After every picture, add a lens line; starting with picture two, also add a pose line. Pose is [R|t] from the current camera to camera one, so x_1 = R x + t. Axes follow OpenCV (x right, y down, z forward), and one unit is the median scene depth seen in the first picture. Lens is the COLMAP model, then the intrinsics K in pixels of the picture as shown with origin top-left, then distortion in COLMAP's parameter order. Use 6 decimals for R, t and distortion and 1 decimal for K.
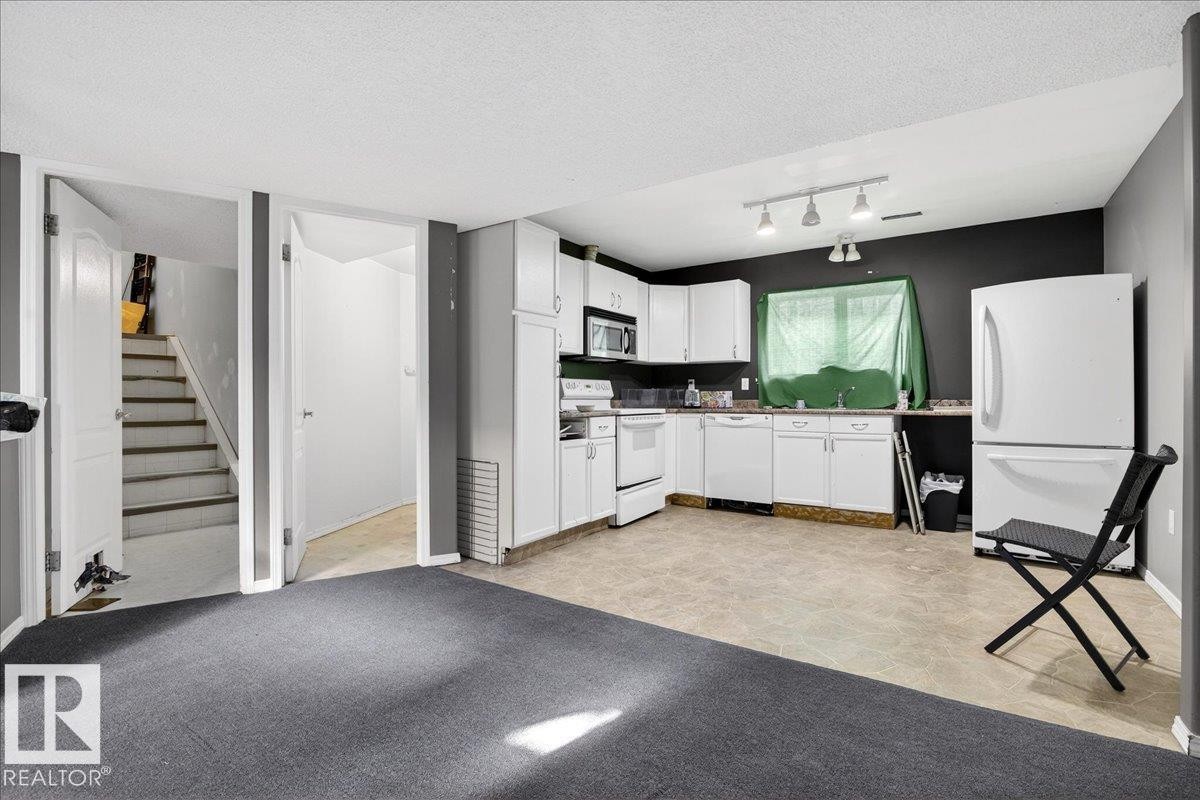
lens RADIAL K [[558.4, 0, 600.0], [0, 558.4, 400.0], [0, 0, 1]] dist [-0.018612, 0.000095]
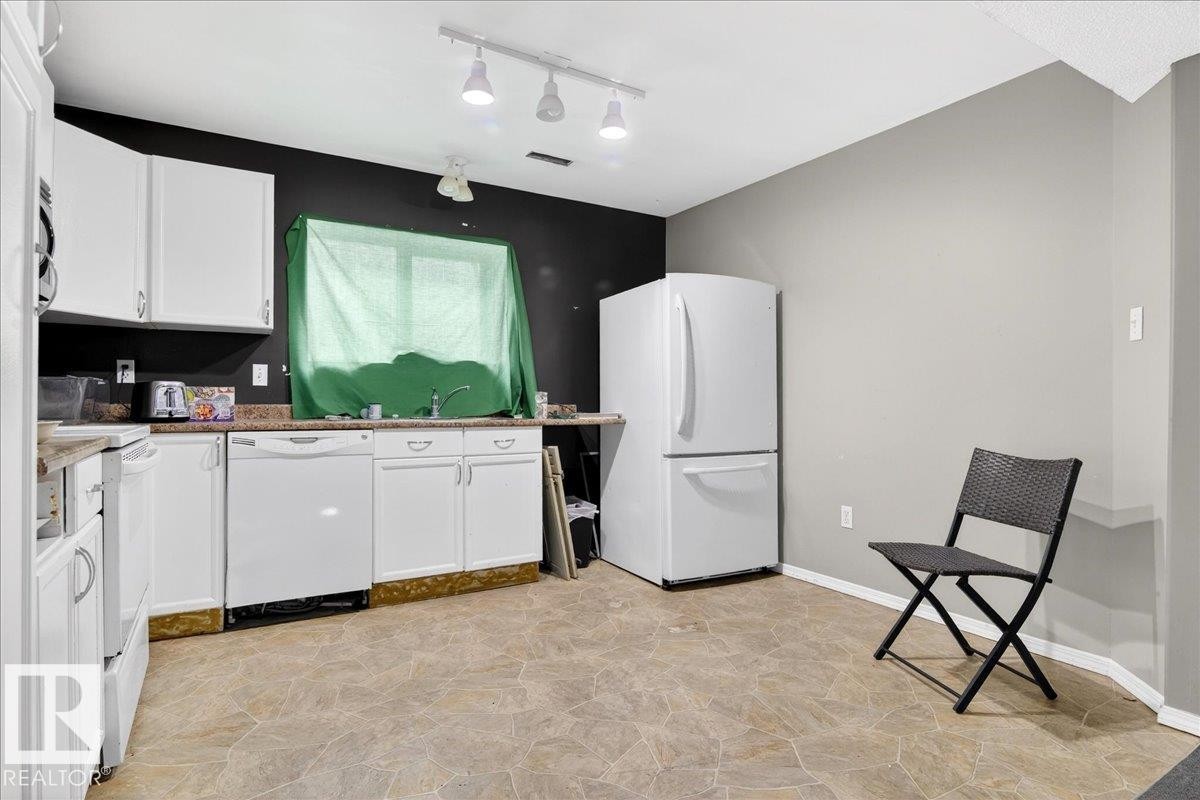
lens RADIAL K [[629.6, 0, 606.3], [0, 629.6, 404.2], [0, 0, 1]] dist [-0.014514, 0.000232]
pose [[0.422138, 0.001784, 0.906530, -0.175862], [-0.001644, 0.999998, -0.001202, -0.000153], [-0.906530, -0.000983, 0.422141, 0.530147]]
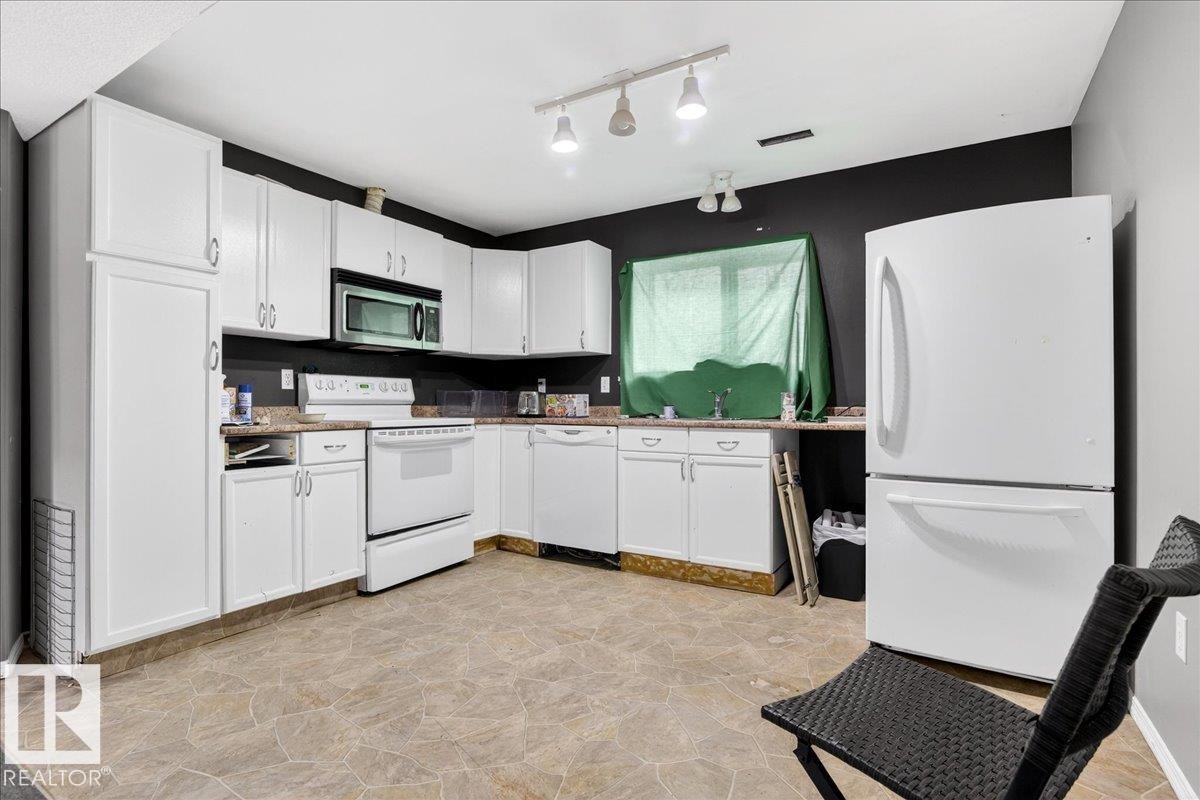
lens RADIAL K [[584.0, 0, 600.2], [0, 584.0, 404.9], [0, 0, 1]] dist [-0.018217, -0.000008]
pose [[0.999132, 0.002965, 0.041544, 0.265555], [-0.002891, 0.999994, -0.001846, -0.000429], [-0.041549, 0.001725, 0.999135, 0.271647]]
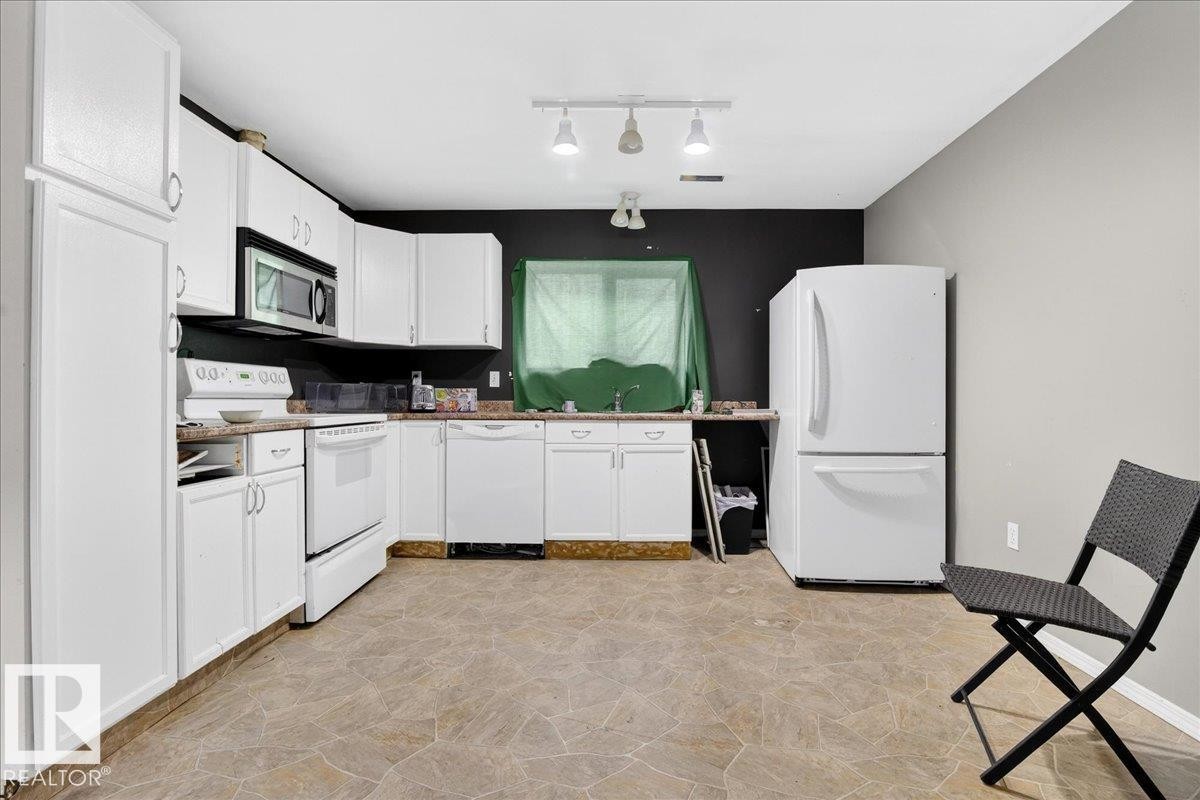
lens RADIAL K [[568.3, 0, 618.7], [0, 568.3, 403.4], [0, 0, 1]] dist [-0.020728, -0.000108]
pose [[0.837790, 0.001017, 0.545992, -0.015884], [-0.004160, 0.999981, 0.004520, -0.000734], [-0.545977, -0.006058, 0.837779, 0.333954]]
